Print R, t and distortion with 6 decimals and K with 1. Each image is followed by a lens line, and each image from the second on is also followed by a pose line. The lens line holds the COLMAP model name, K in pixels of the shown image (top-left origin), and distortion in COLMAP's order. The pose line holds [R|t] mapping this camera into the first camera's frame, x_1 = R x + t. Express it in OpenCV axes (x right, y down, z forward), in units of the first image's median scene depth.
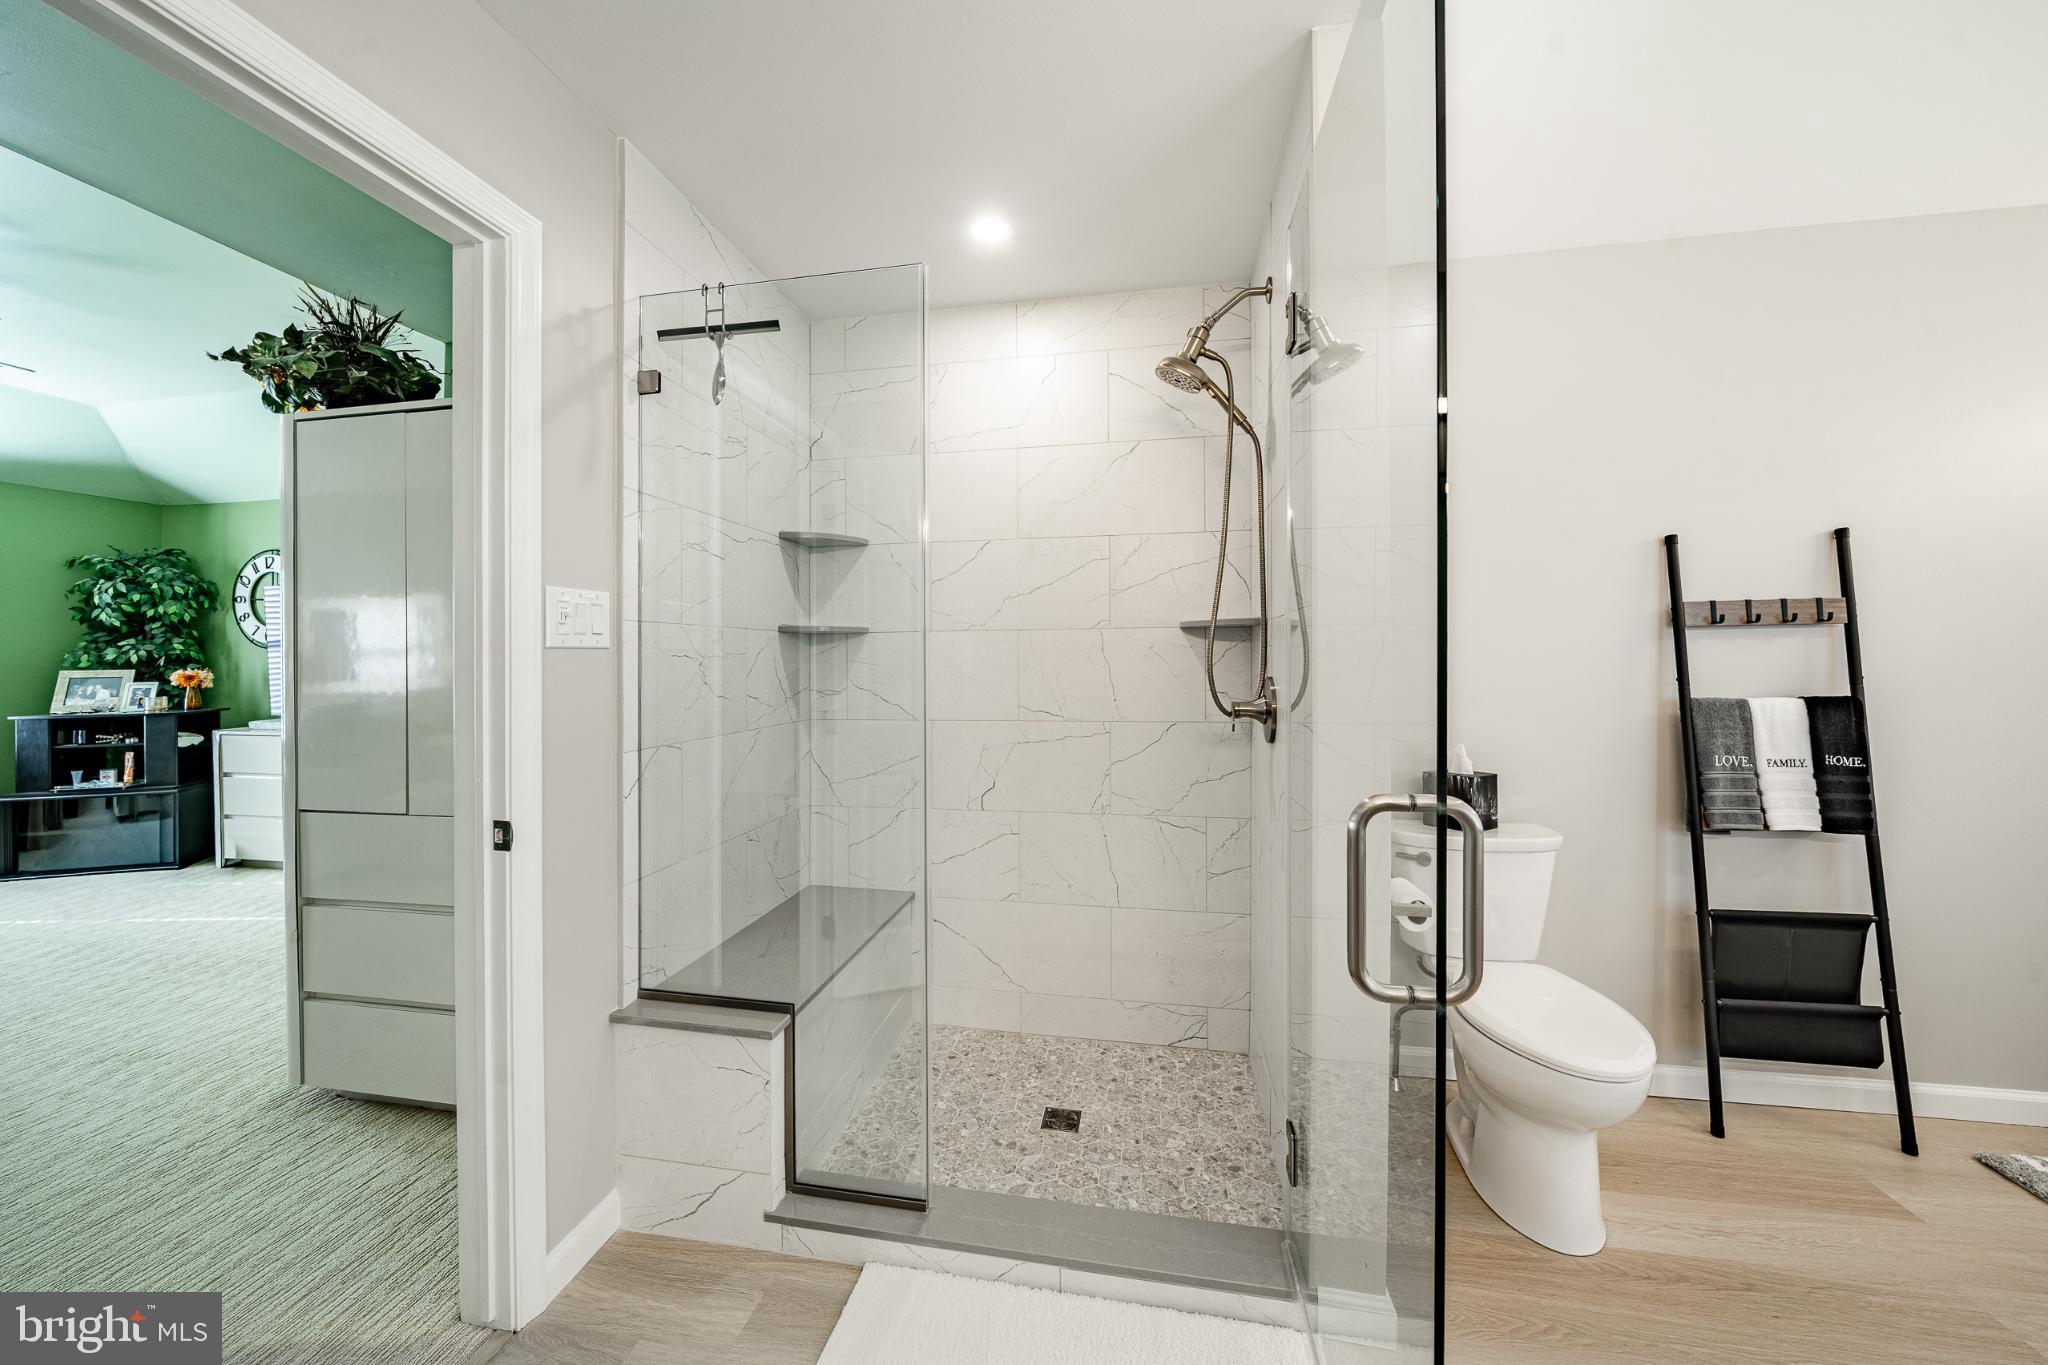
lens RADIAL K [[720.5, 0, 1034.1], [0, 720.5, 662.1], [0, 0, 1]] dist [0.002207, -0.000615]
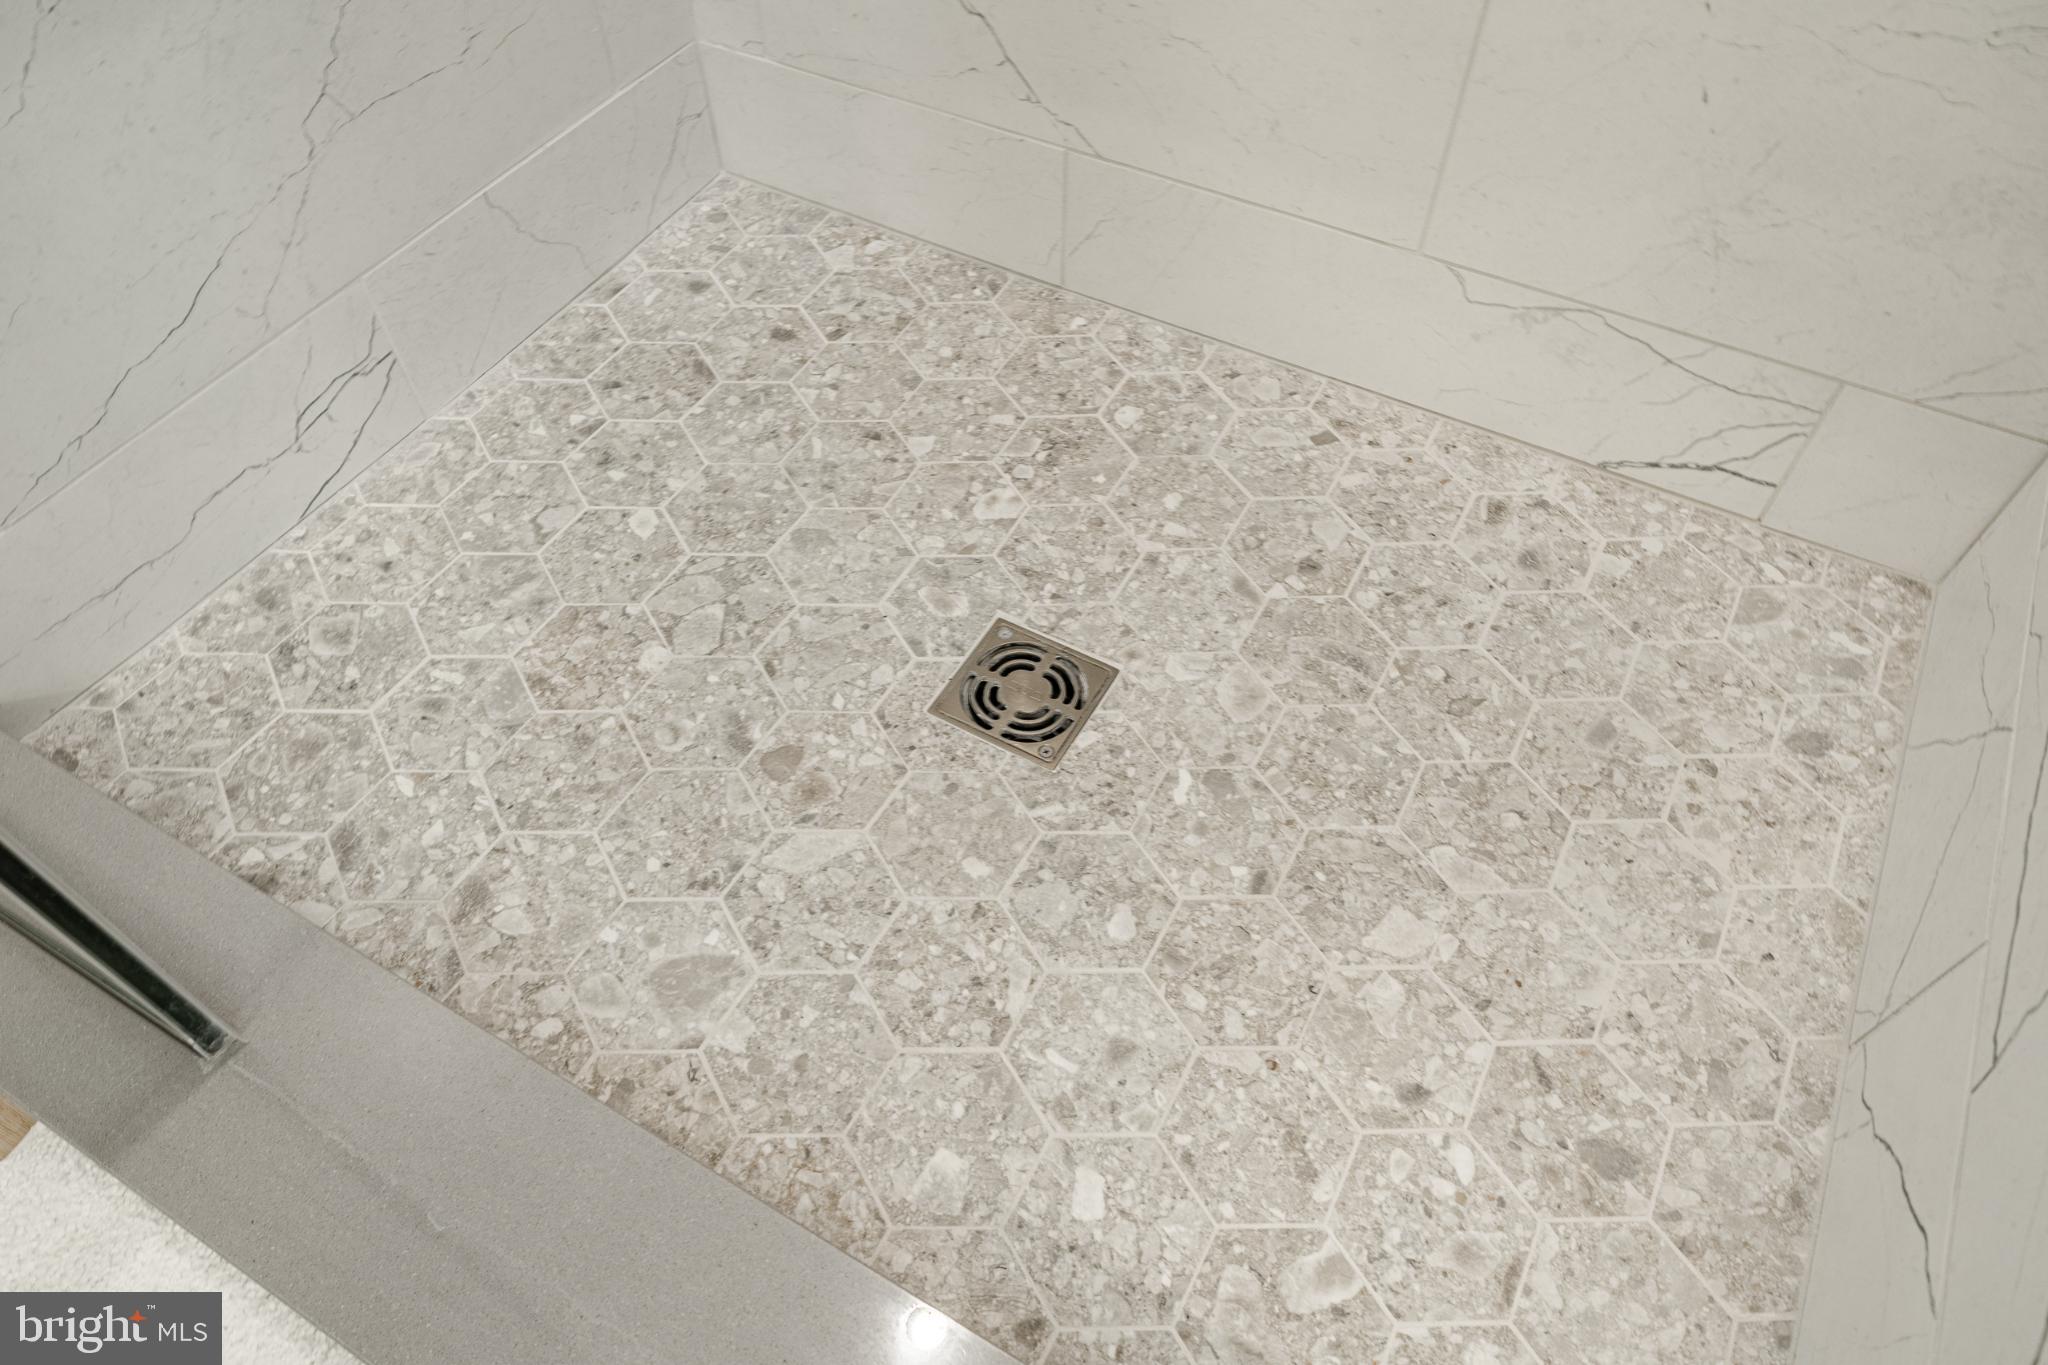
lens RADIAL K [[1348.4, 0, 996.1], [0, 1348.4, 701.4], [0, 0, 1]] dist [0.000780, -0.002295]
pose [[0.939012, 0.269574, -0.213511, 0.136666], [0.008038, 0.603502, 0.797321, 0.254666], [0.343791, -0.750410, 0.564529, 0.737348]]
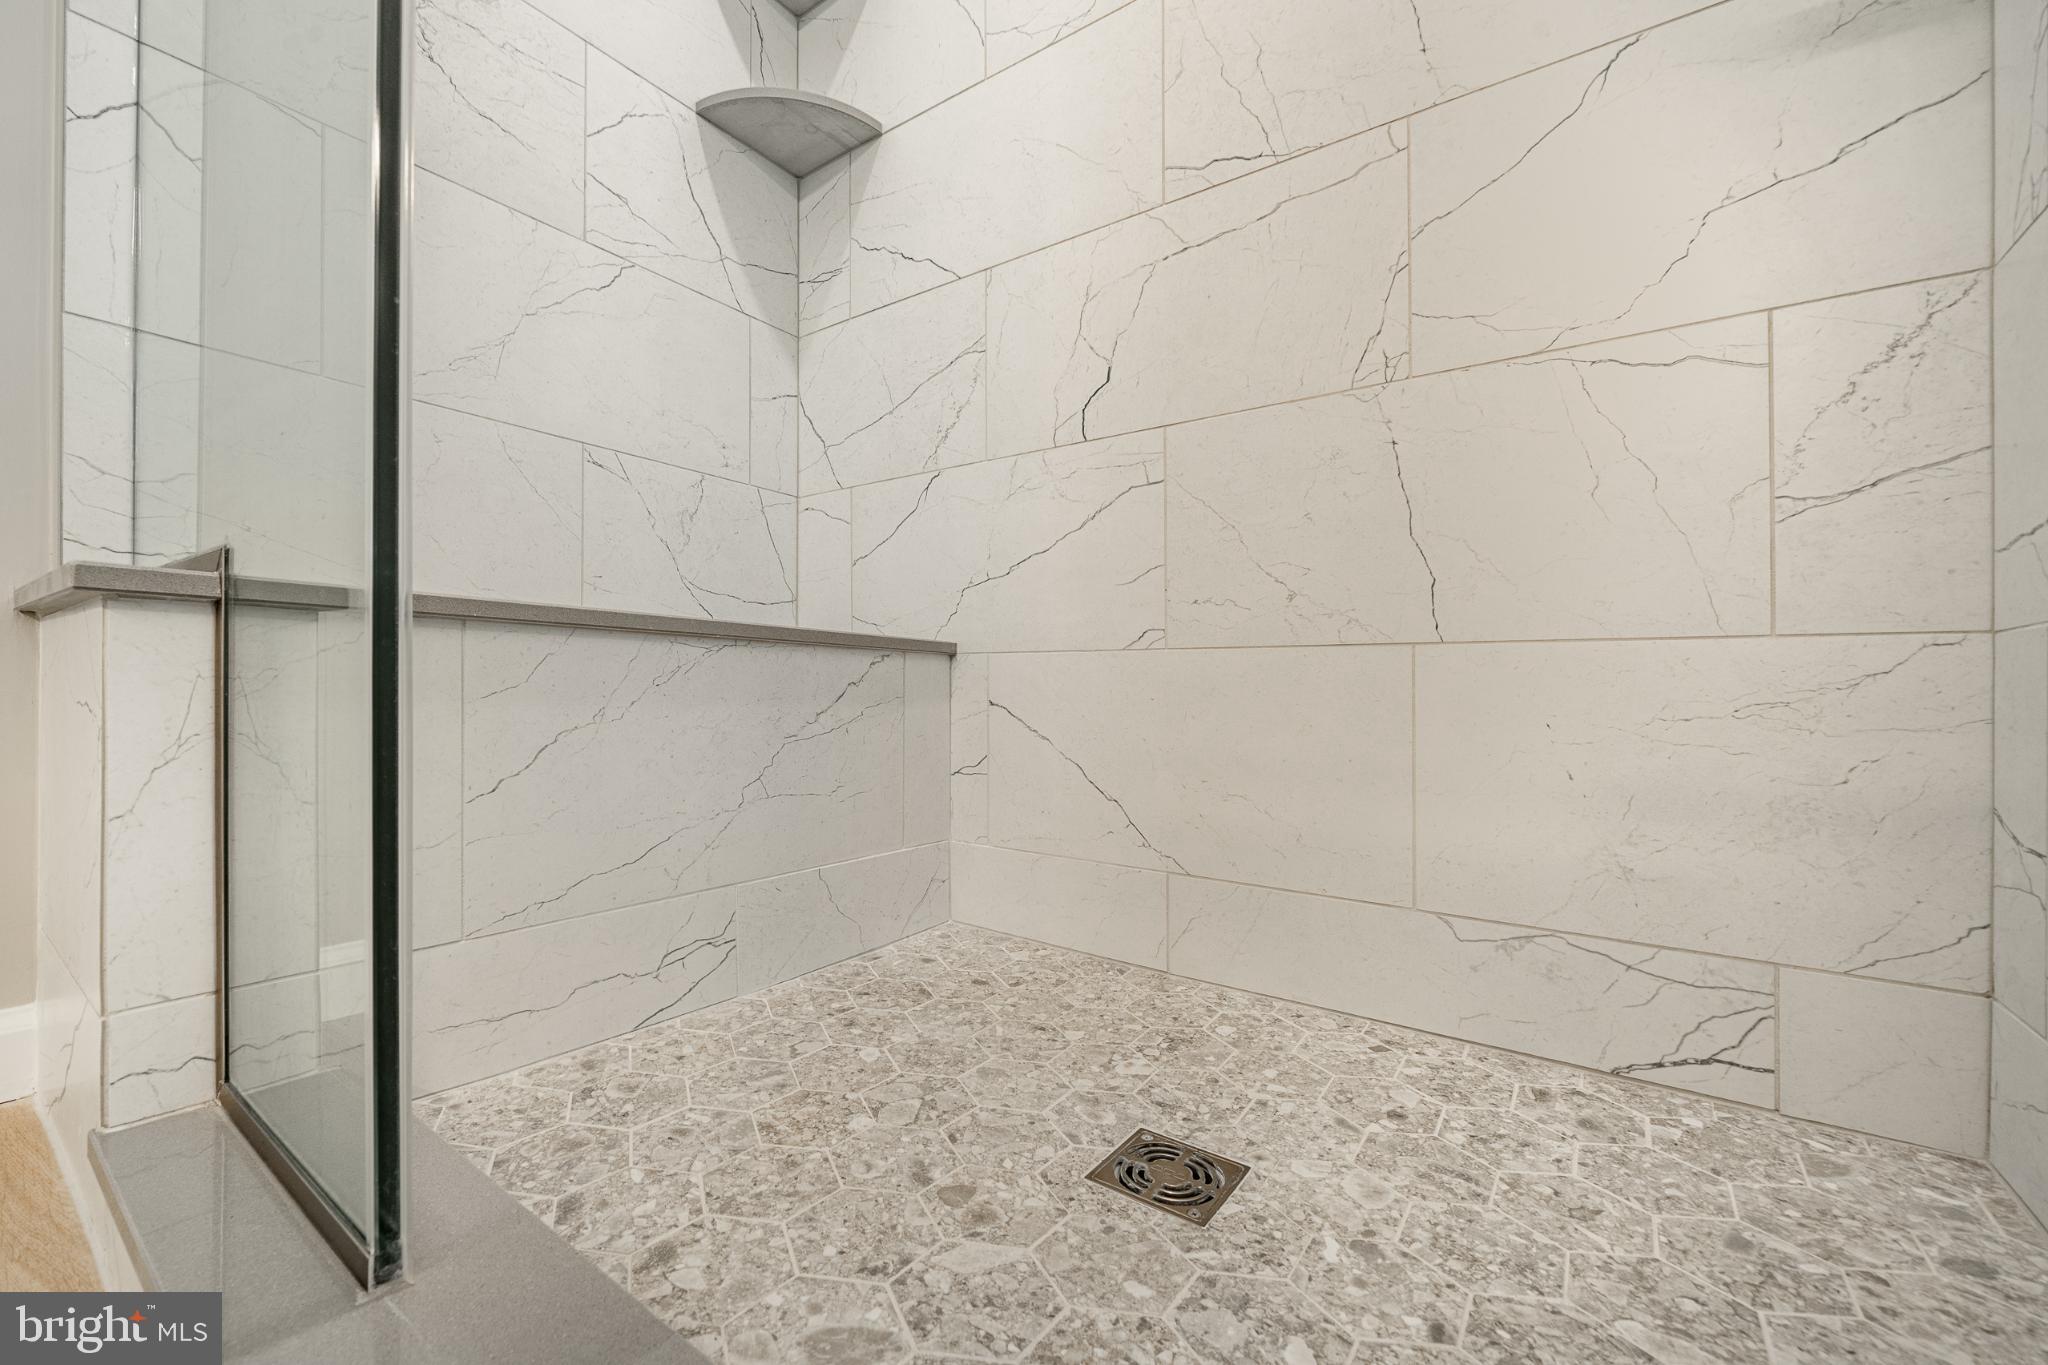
lens RADIAL K [[830.0, 0, 990.8], [0, 830.0, 676.7], [0, 0, 1]] dist [-0.007089, 0.000630]
pose [[0.890661, 0.001825, -0.454664, 0.131554], [-0.006802, 0.999934, -0.009310, 0.443293], [0.454617, 0.011385, 0.890614, 0.674253]]
